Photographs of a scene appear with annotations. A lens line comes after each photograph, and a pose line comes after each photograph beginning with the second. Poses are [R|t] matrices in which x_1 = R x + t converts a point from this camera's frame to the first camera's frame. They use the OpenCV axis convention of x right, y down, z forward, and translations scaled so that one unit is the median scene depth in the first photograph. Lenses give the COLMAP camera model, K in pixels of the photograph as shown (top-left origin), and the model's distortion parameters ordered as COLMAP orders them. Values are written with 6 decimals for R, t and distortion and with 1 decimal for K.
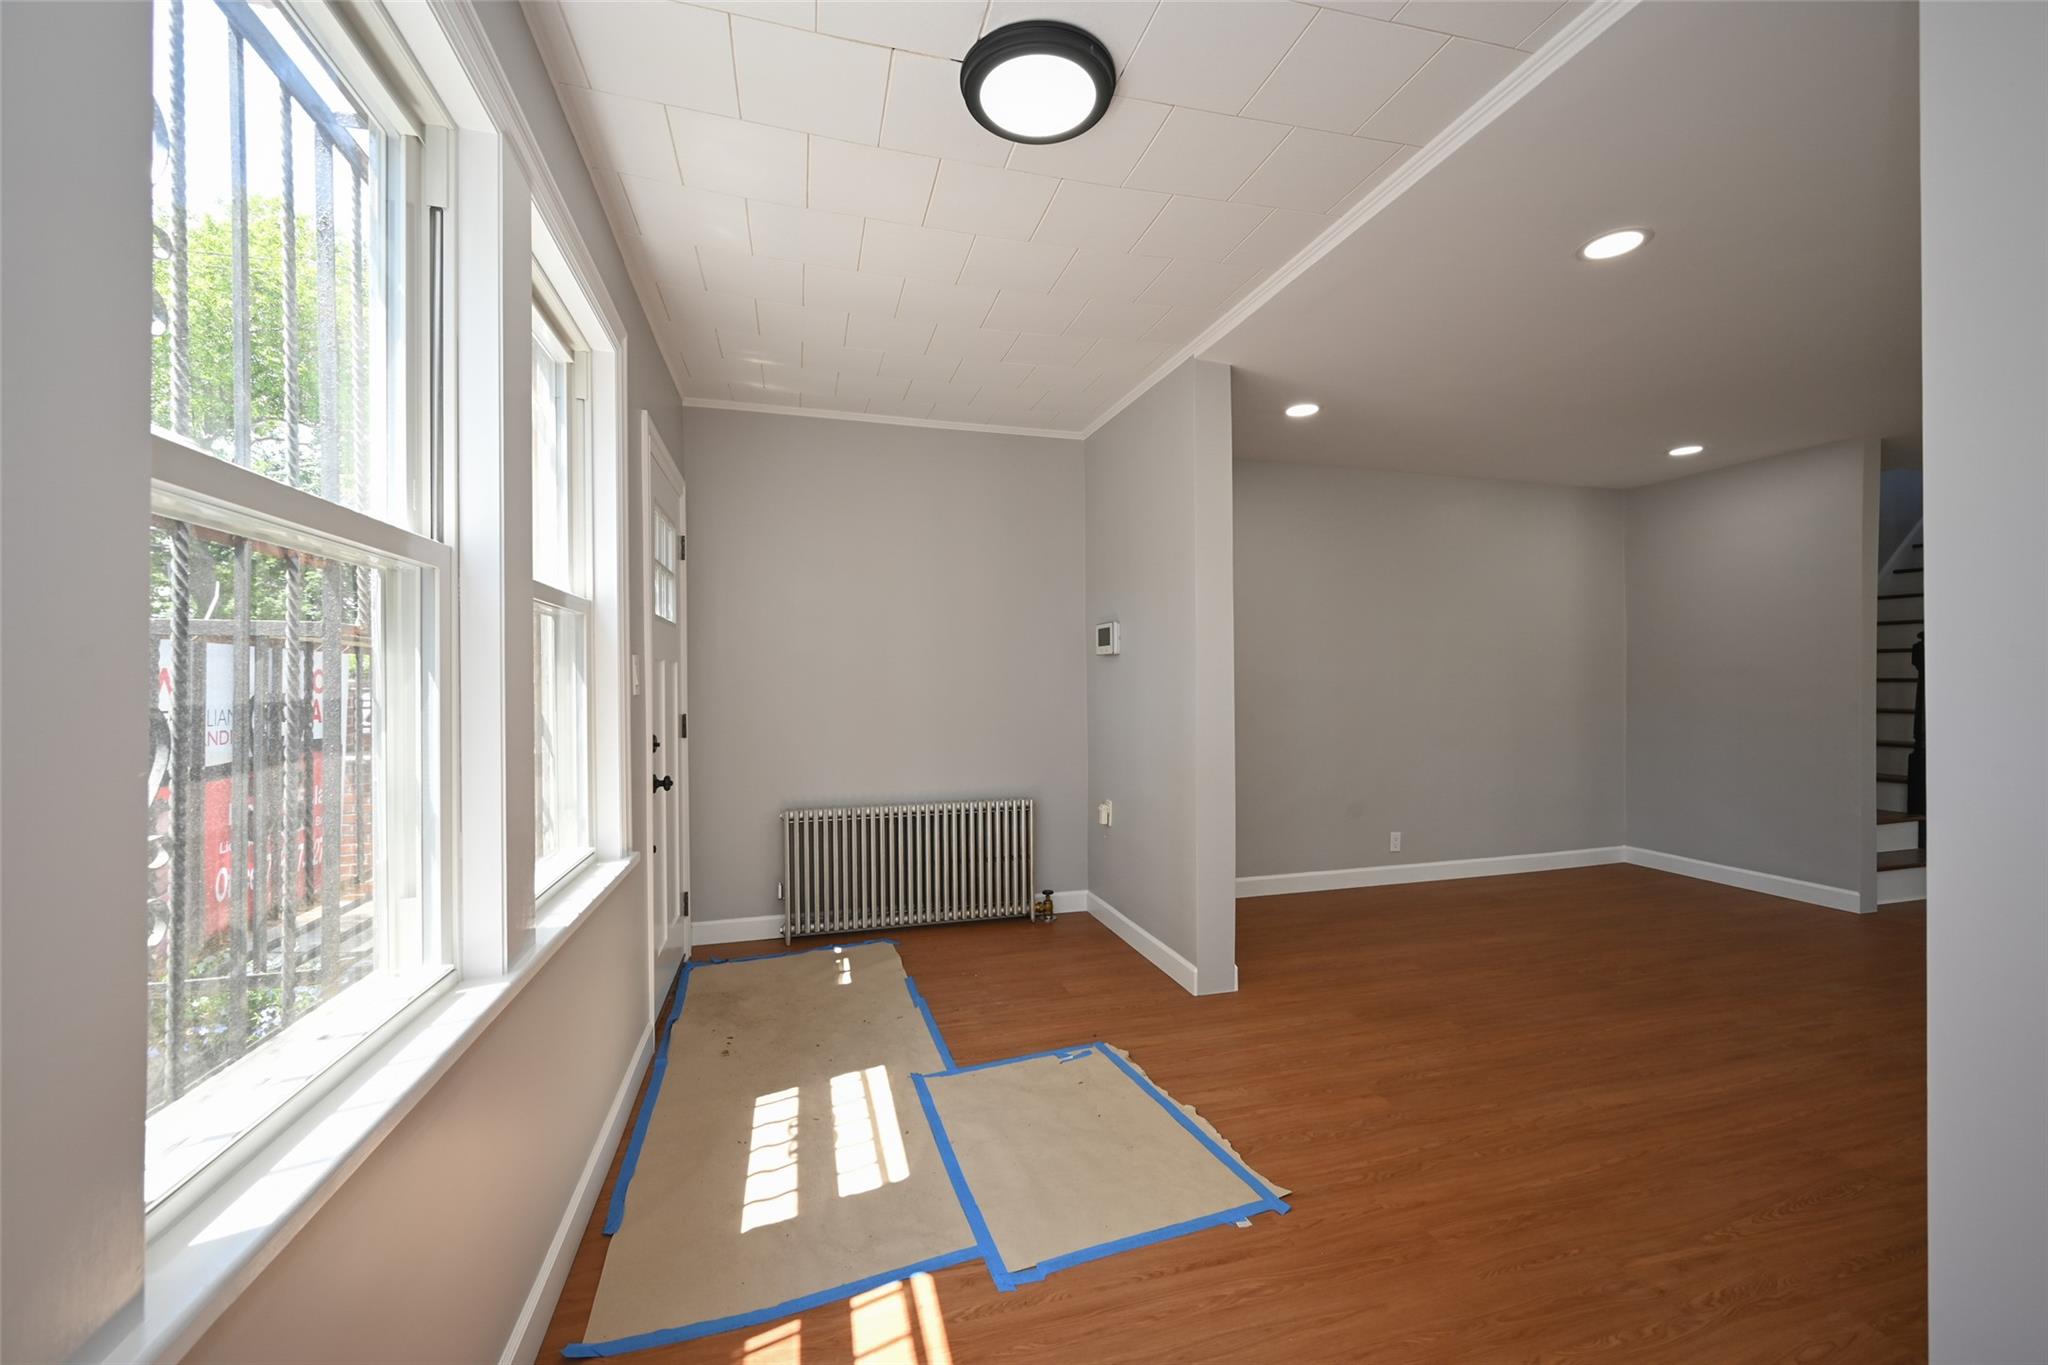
lens RADIAL K [[805.5, 0, 1024.0], [0, 805.5, 680.9], [0, 0, 1]] dist [-0.000371, -0.000237]
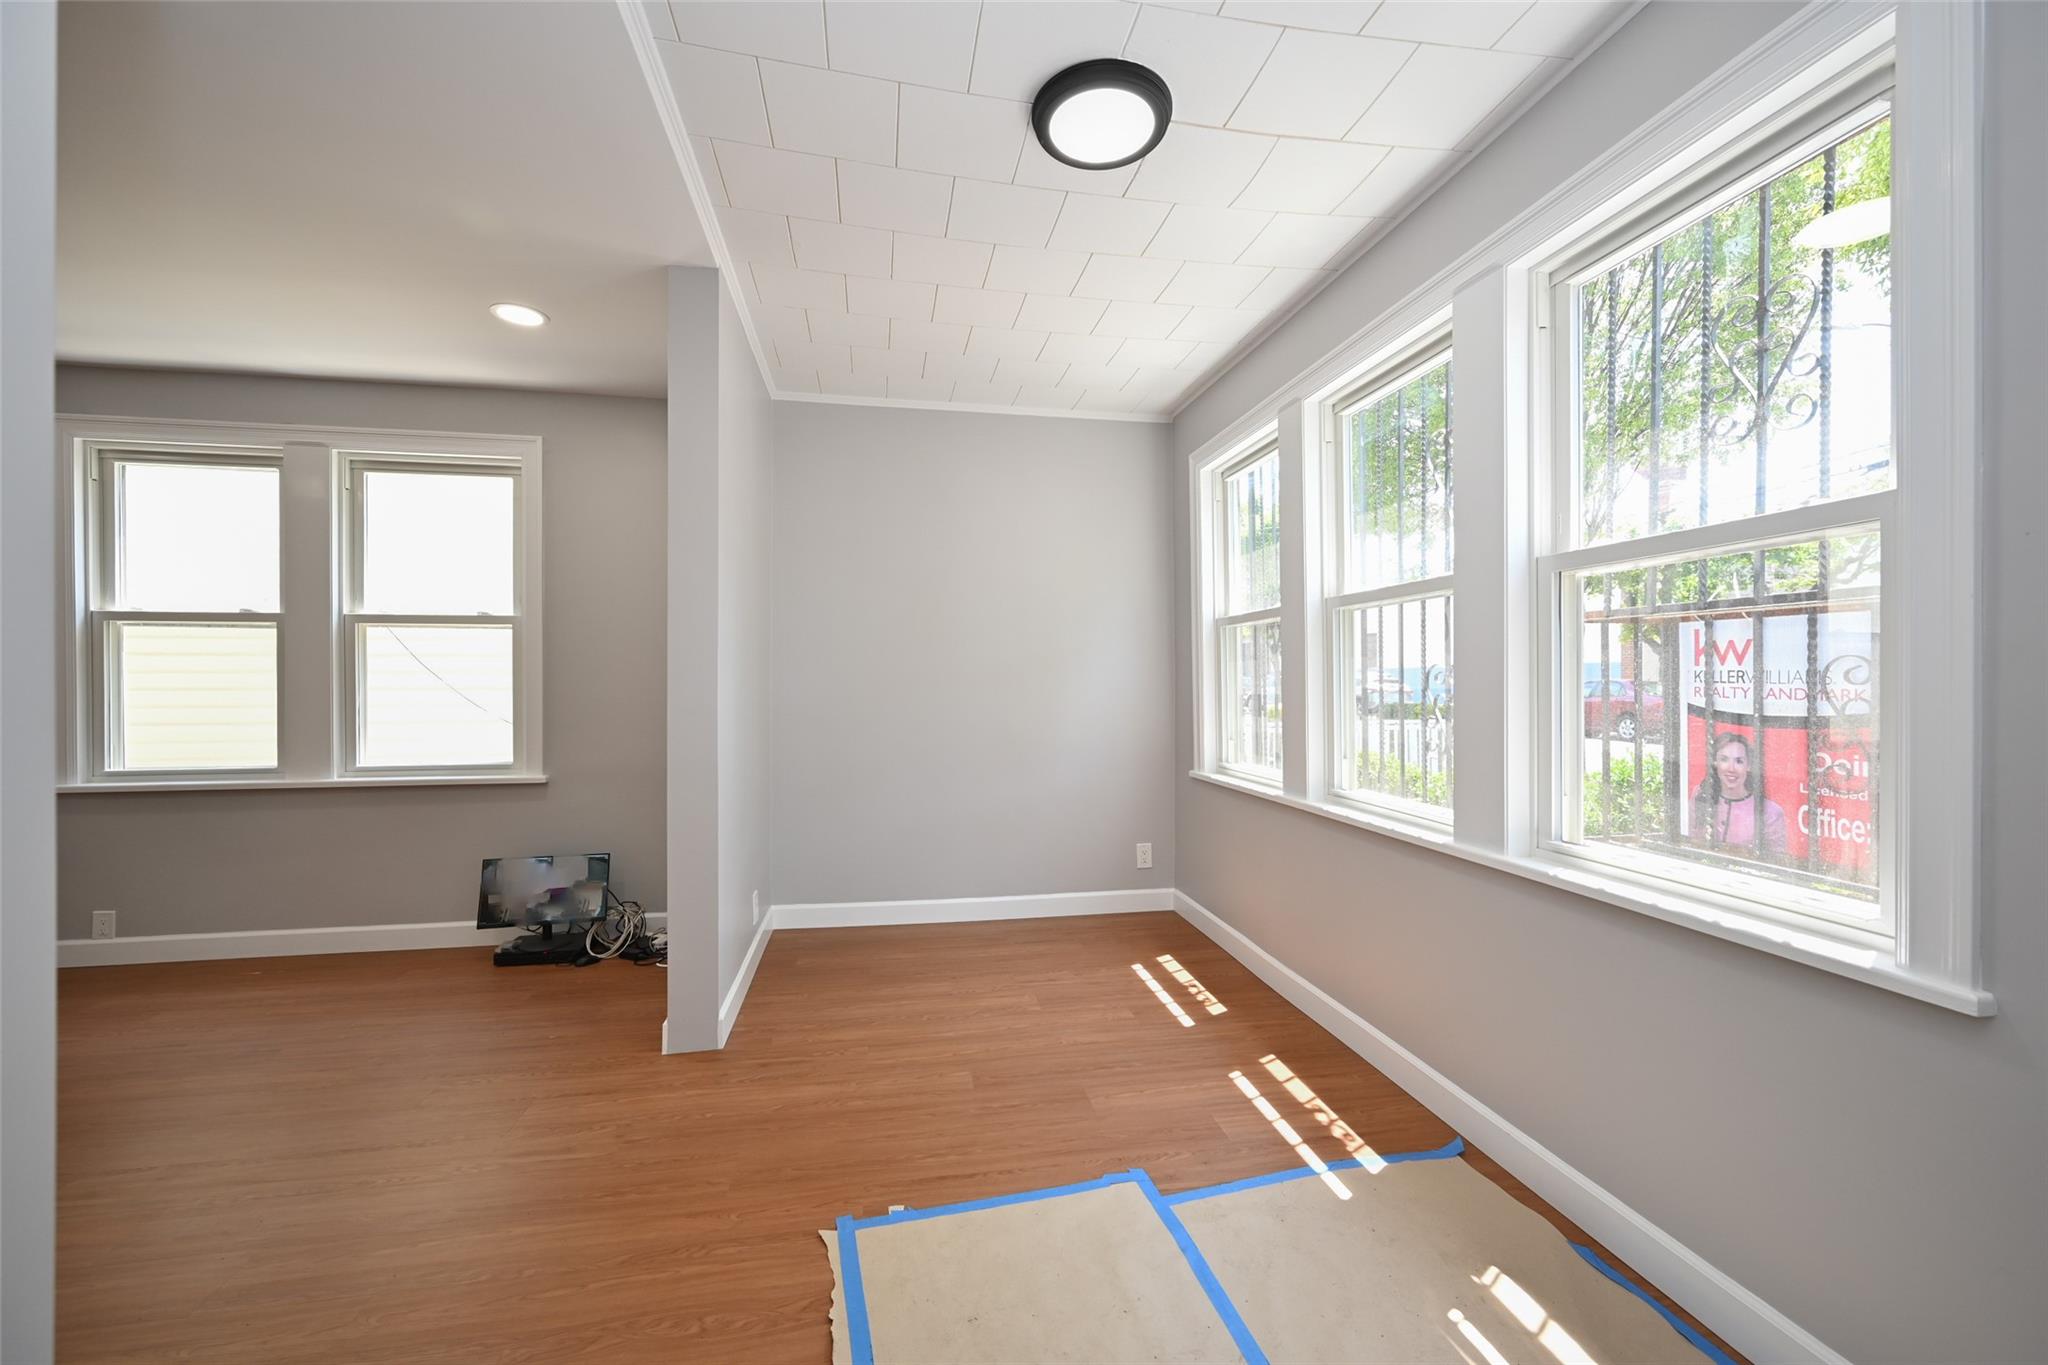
lens RADIAL K [[805.5, 0, 1033.3], [0, 805.5, 680.2], [0, 0, 1]] dist [-0.000371, -0.000237]
pose [[-0.996556, 0.007425, 0.082595, 0.024521], [0.007356, 0.999972, -0.001135, 0.041263], [-0.082601, -0.000523, -0.996583, 2.080227]]
